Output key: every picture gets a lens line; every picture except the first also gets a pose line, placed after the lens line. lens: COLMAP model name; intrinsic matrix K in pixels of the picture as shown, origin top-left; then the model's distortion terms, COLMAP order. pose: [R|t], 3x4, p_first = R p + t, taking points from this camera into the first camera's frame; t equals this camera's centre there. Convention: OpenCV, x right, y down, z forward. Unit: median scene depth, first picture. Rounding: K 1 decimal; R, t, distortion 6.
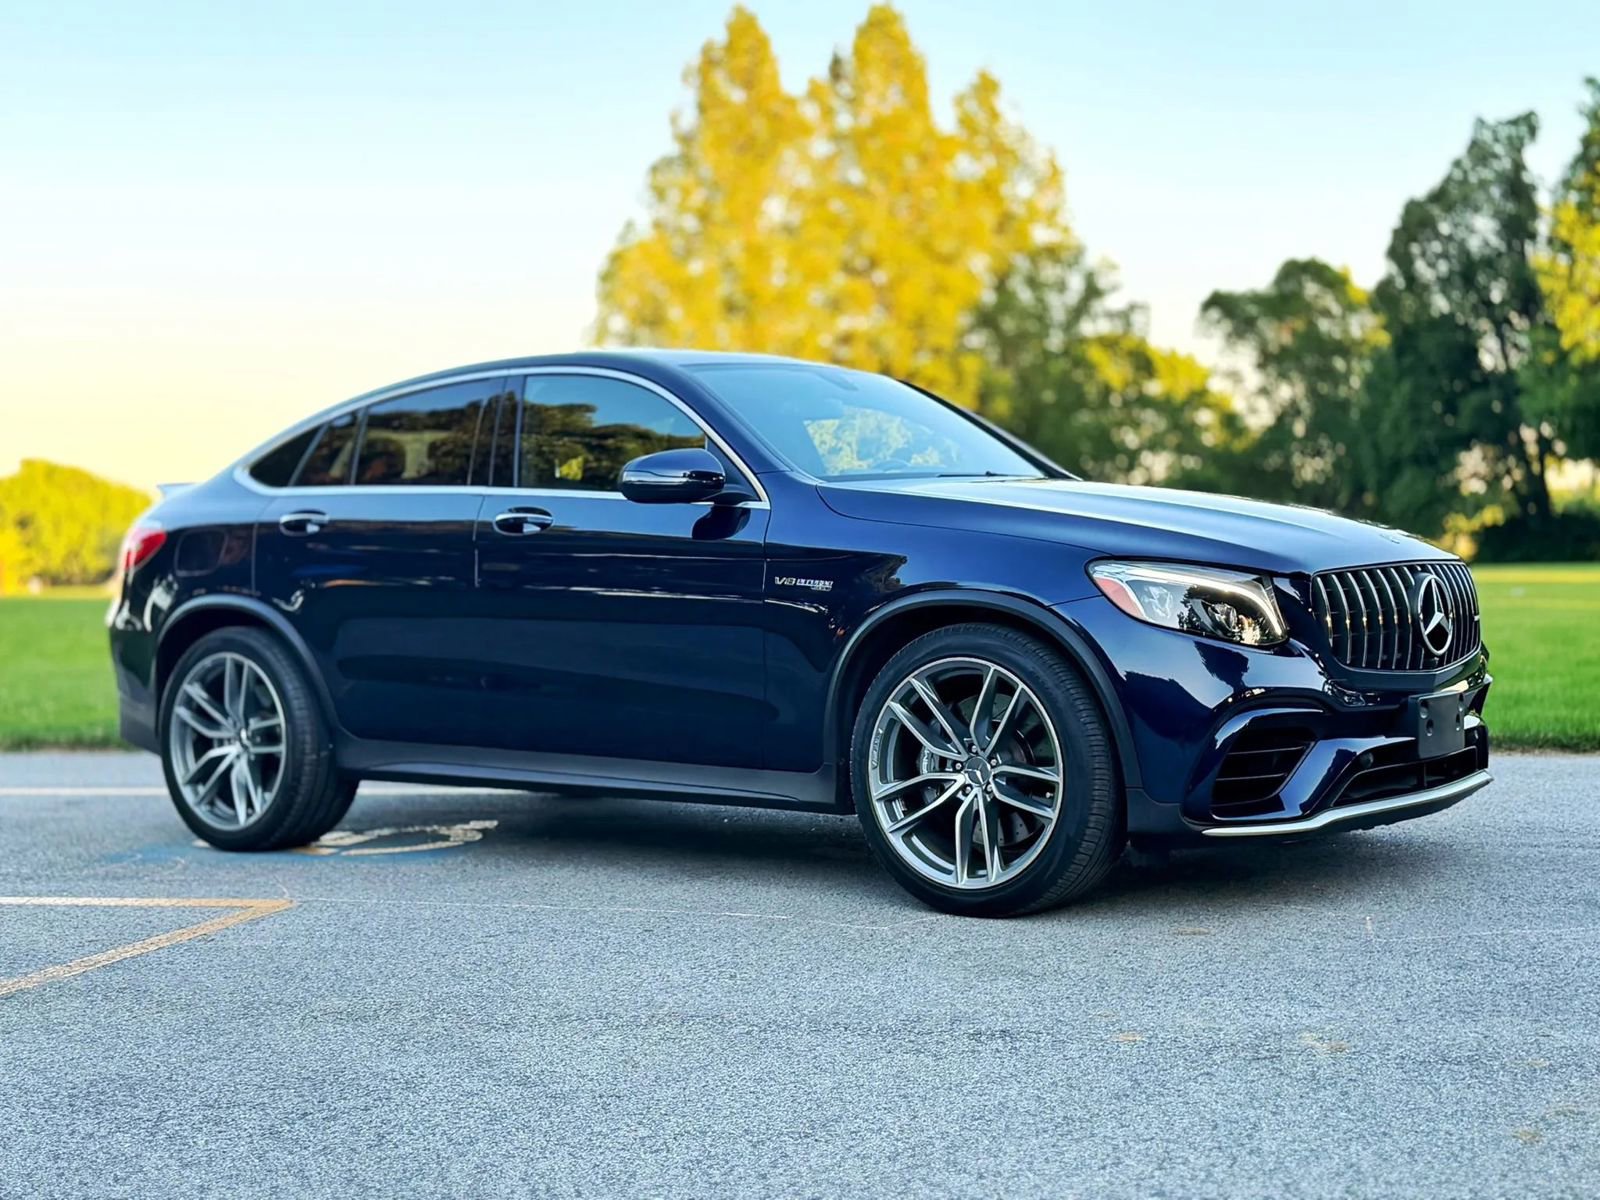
lens RADIAL K [[2216.3, 0, 811.9], [0, 2216.3, 596.7], [0, 0, 1]] dist [0.205651, -0.447331]
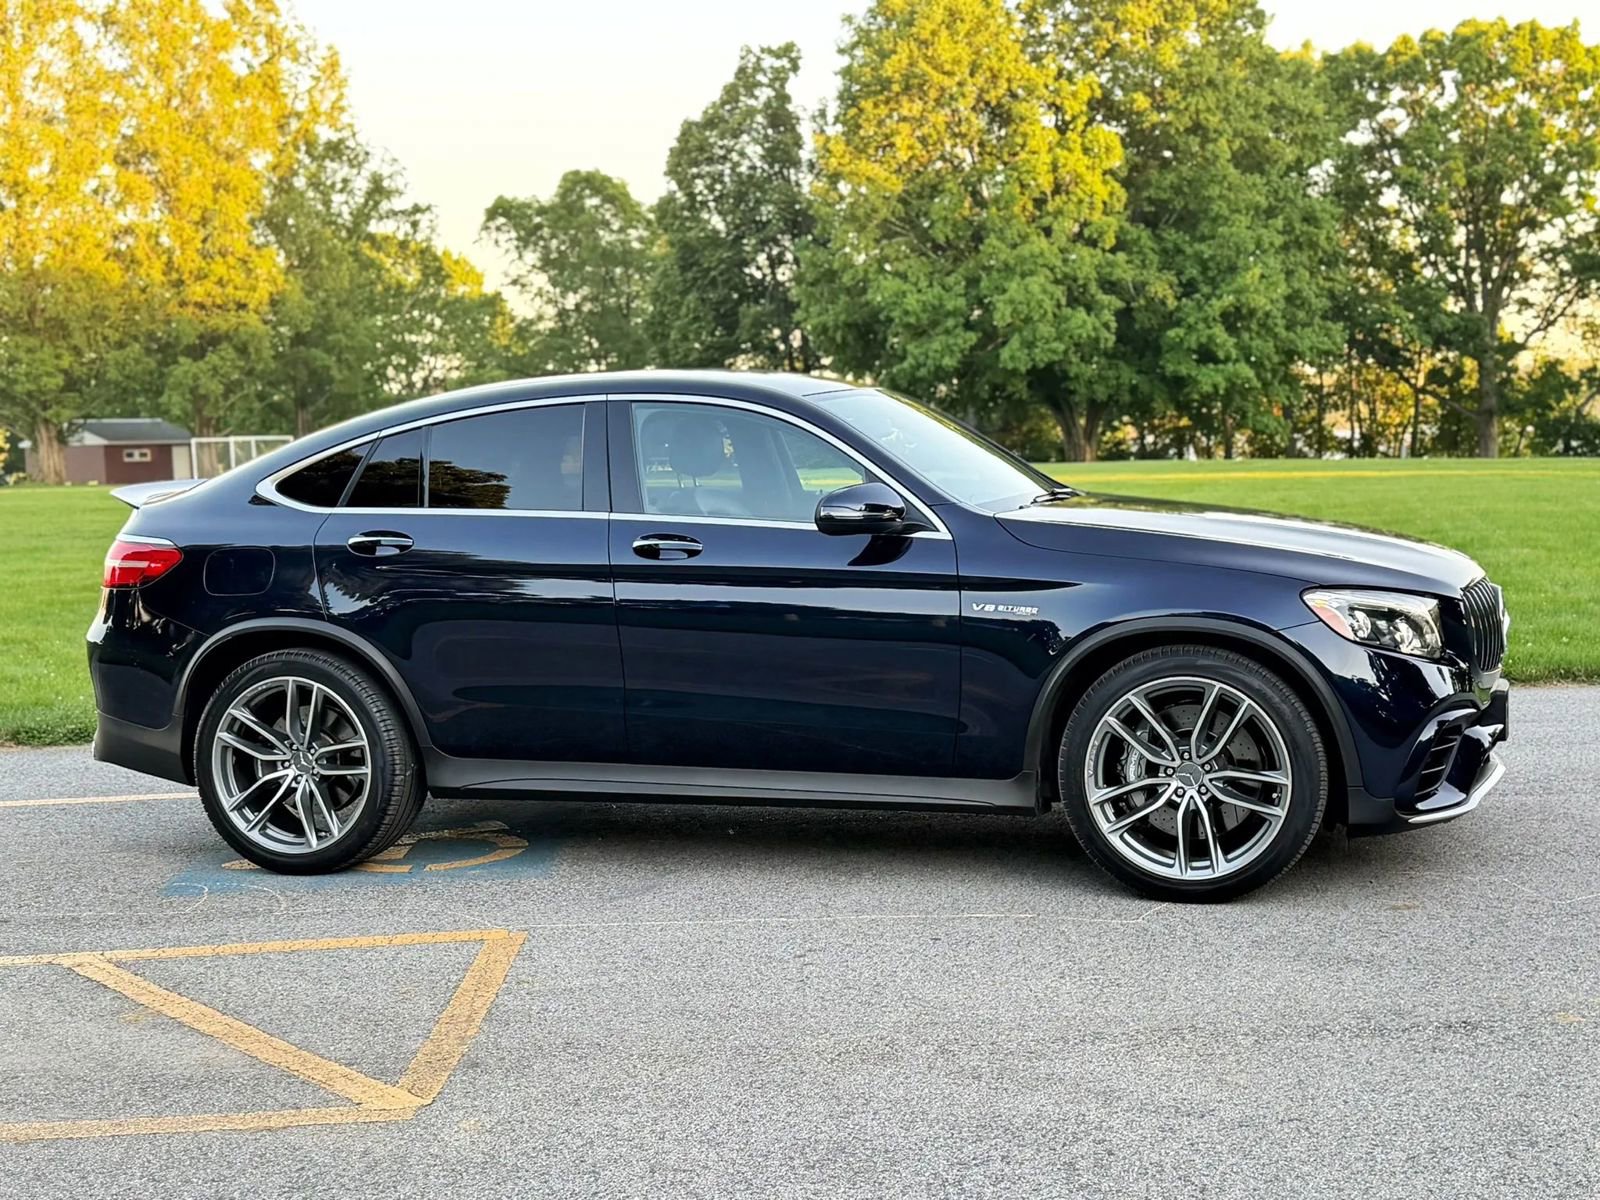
lens RADIAL K [[2148.7, 0, 814.6], [0, 2148.7, 603.0], [0, 0, 1]] dist [0.212779, -0.509361]
pose [[0.941200, -0.034443, 0.336088, -0.459983], [0.016684, 0.998314, 0.055587, -0.071487], [-0.337436, -0.046711, 0.940189, 0.030991]]
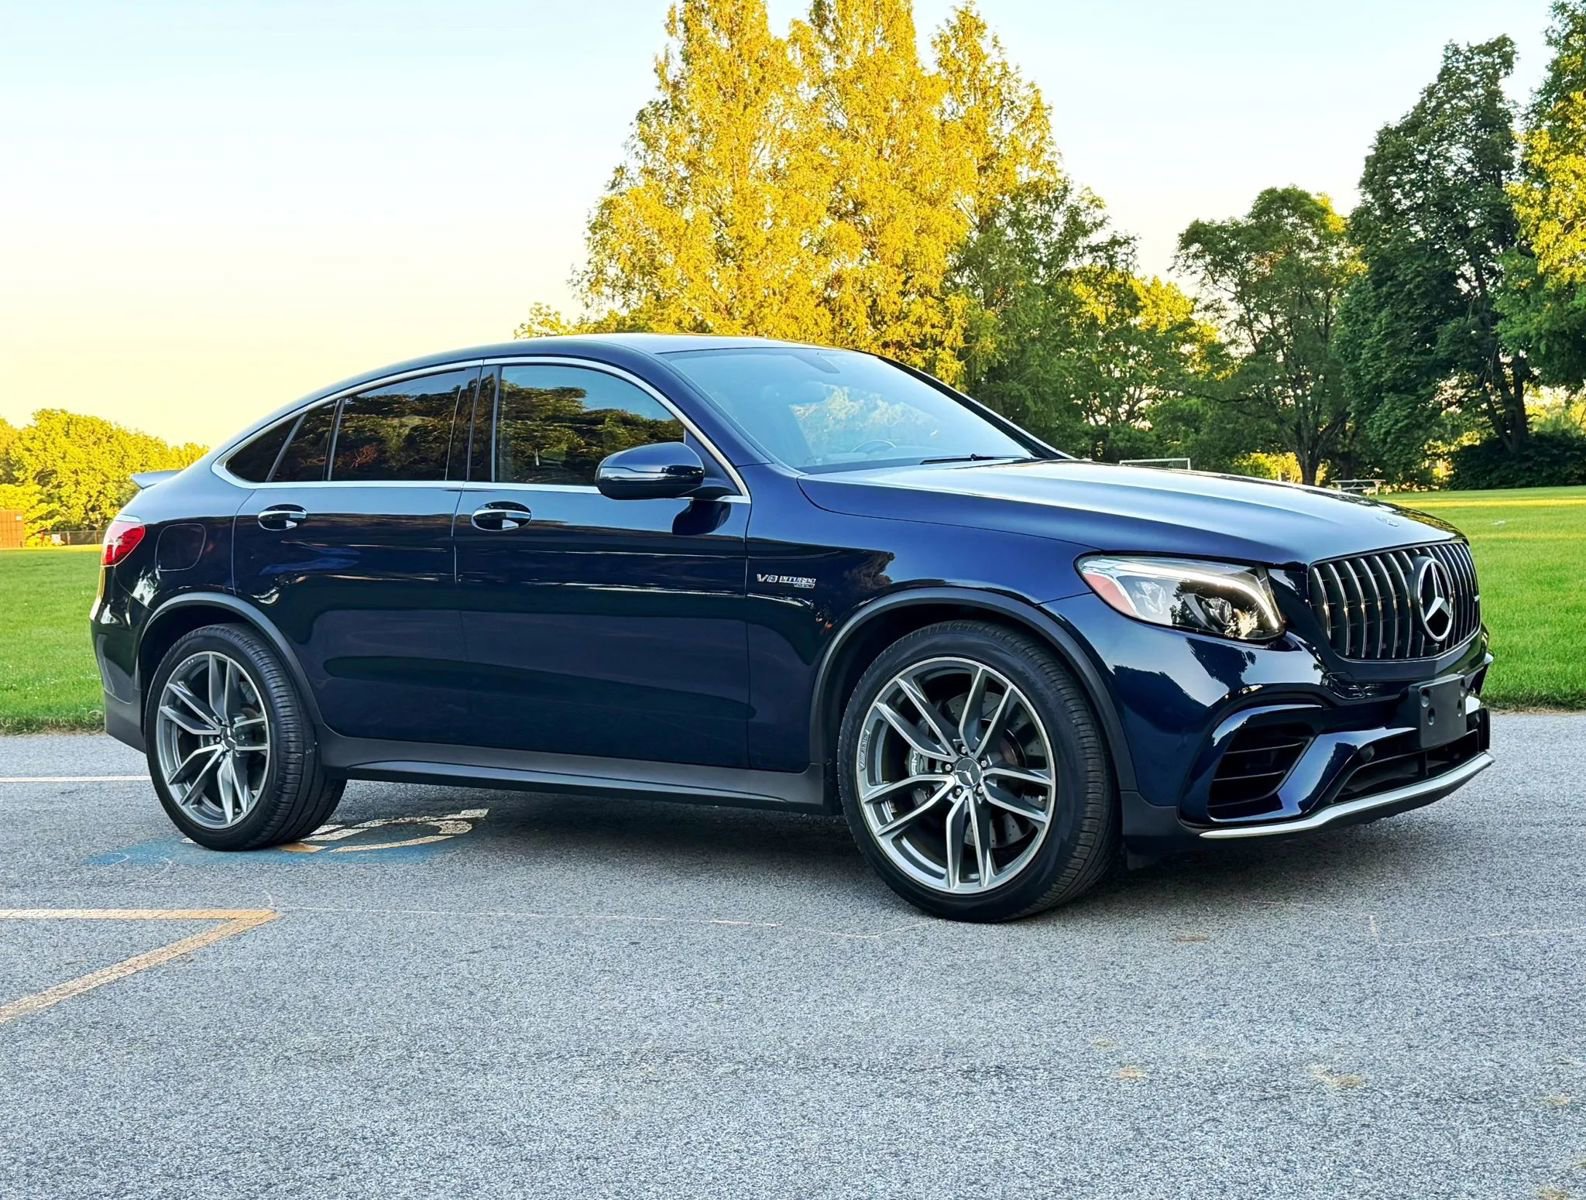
lens RADIAL K [[2144.9, 0, 793.0], [0, 2144.9, 600.0], [0, 0, 1]] dist [0.205834, -0.461027]
pose [[0.999721, -0.022241, -0.007995, 0.006828], [0.022490, 0.999220, 0.032462, -0.028884], [0.007267, -0.032633, 0.999441, 0.055220]]
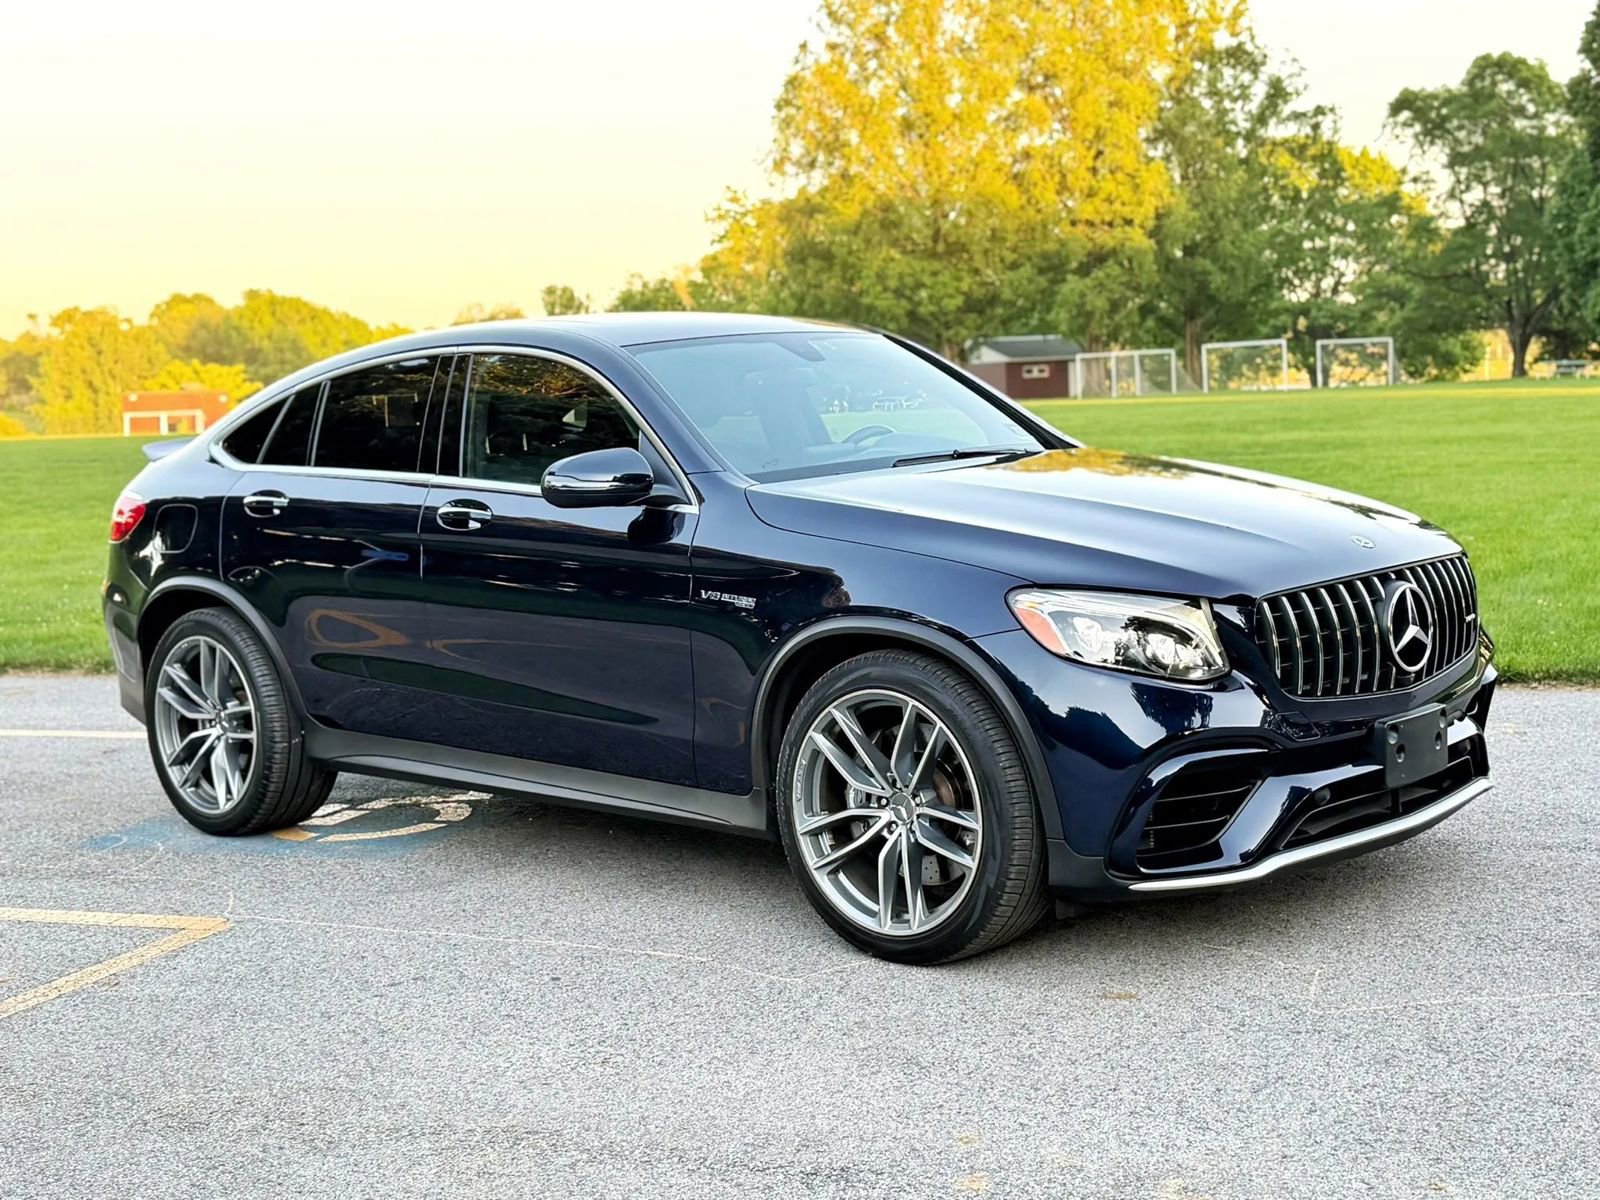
lens RADIAL K [[2148.7, 0, 814.6], [0, 2148.7, 603.0], [0, 0, 1]] dist [0.212779, -0.509361]
pose [[0.995813, -0.013410, -0.090425, 0.117546], [0.021498, 0.995793, 0.089076, -0.086415], [0.088850, -0.090647, 0.991912, 0.102705]]
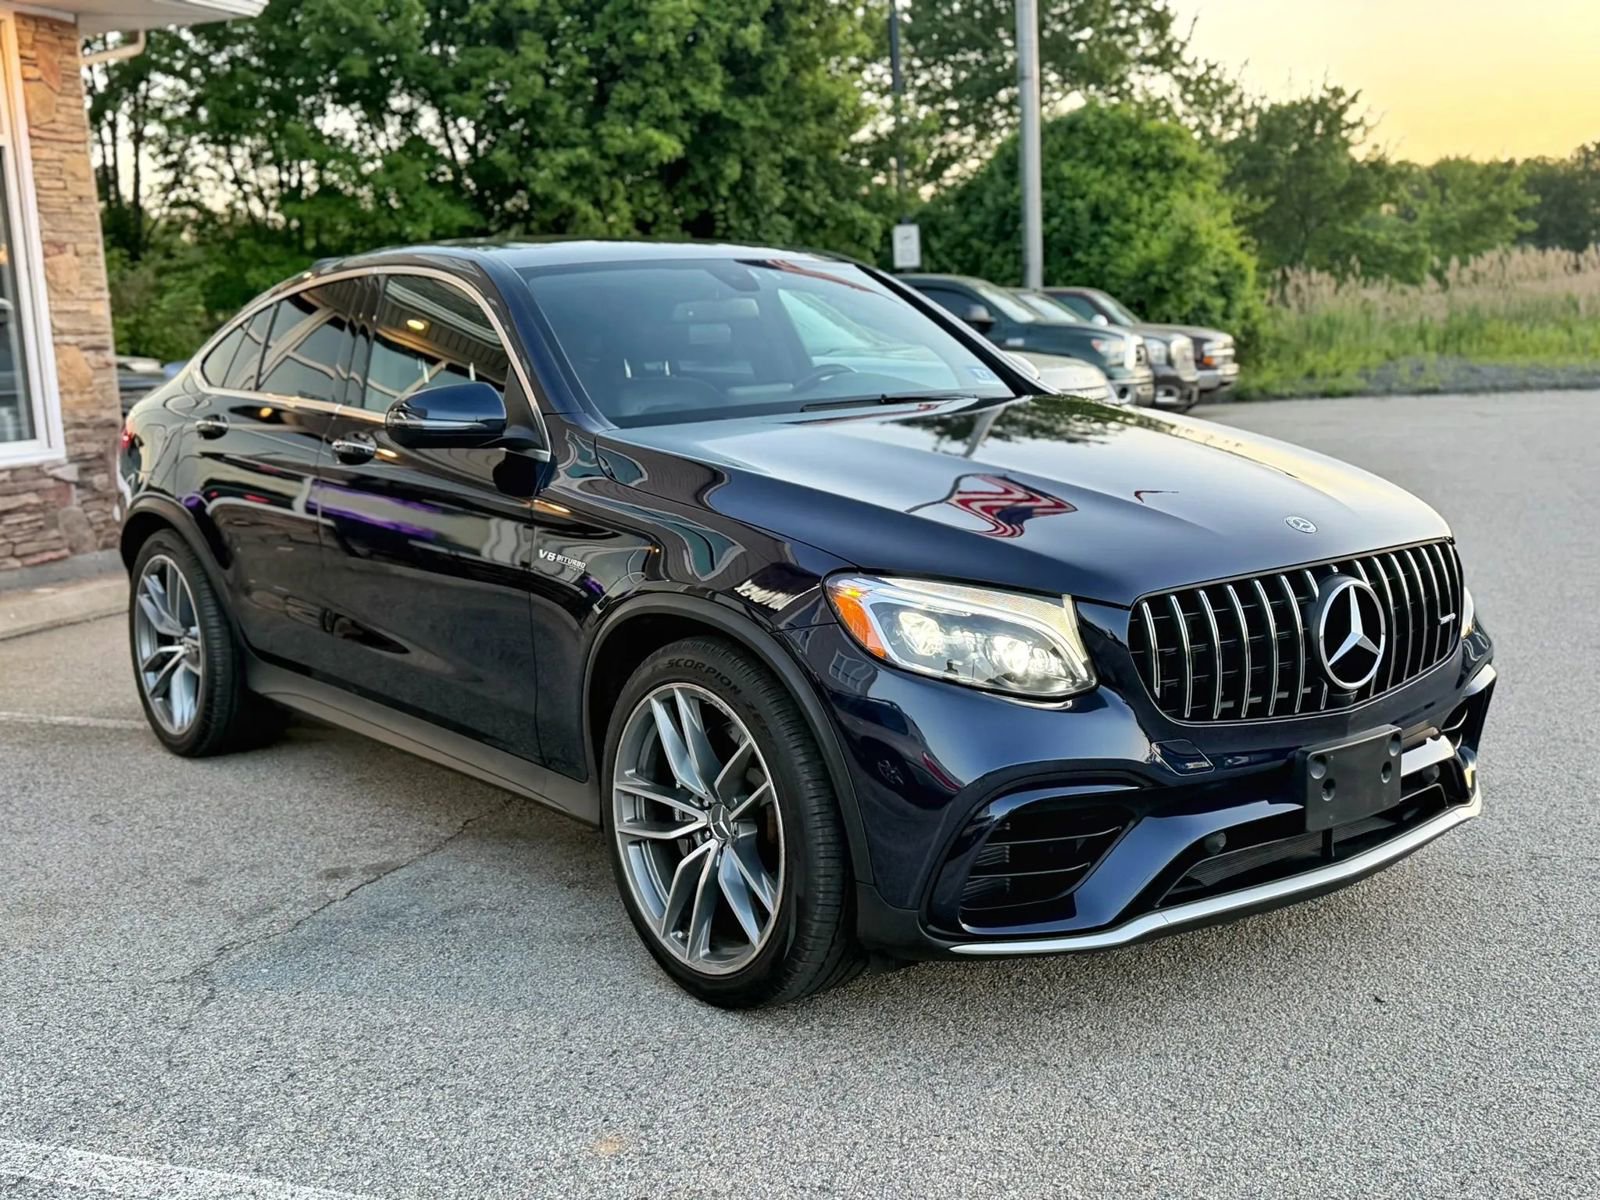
lens RADIAL K [[1759.8, 0, 800.0], [0, 1759.8, 600.0], [0, 0, 1]] dist [0.163022, 0.002044]
pose [[0.972793, 0.035132, -0.228998, 0.236954], [-0.001616, 0.989440, 0.144933, -0.088171], [0.231671, -0.140620, 0.962577, 0.398793]]
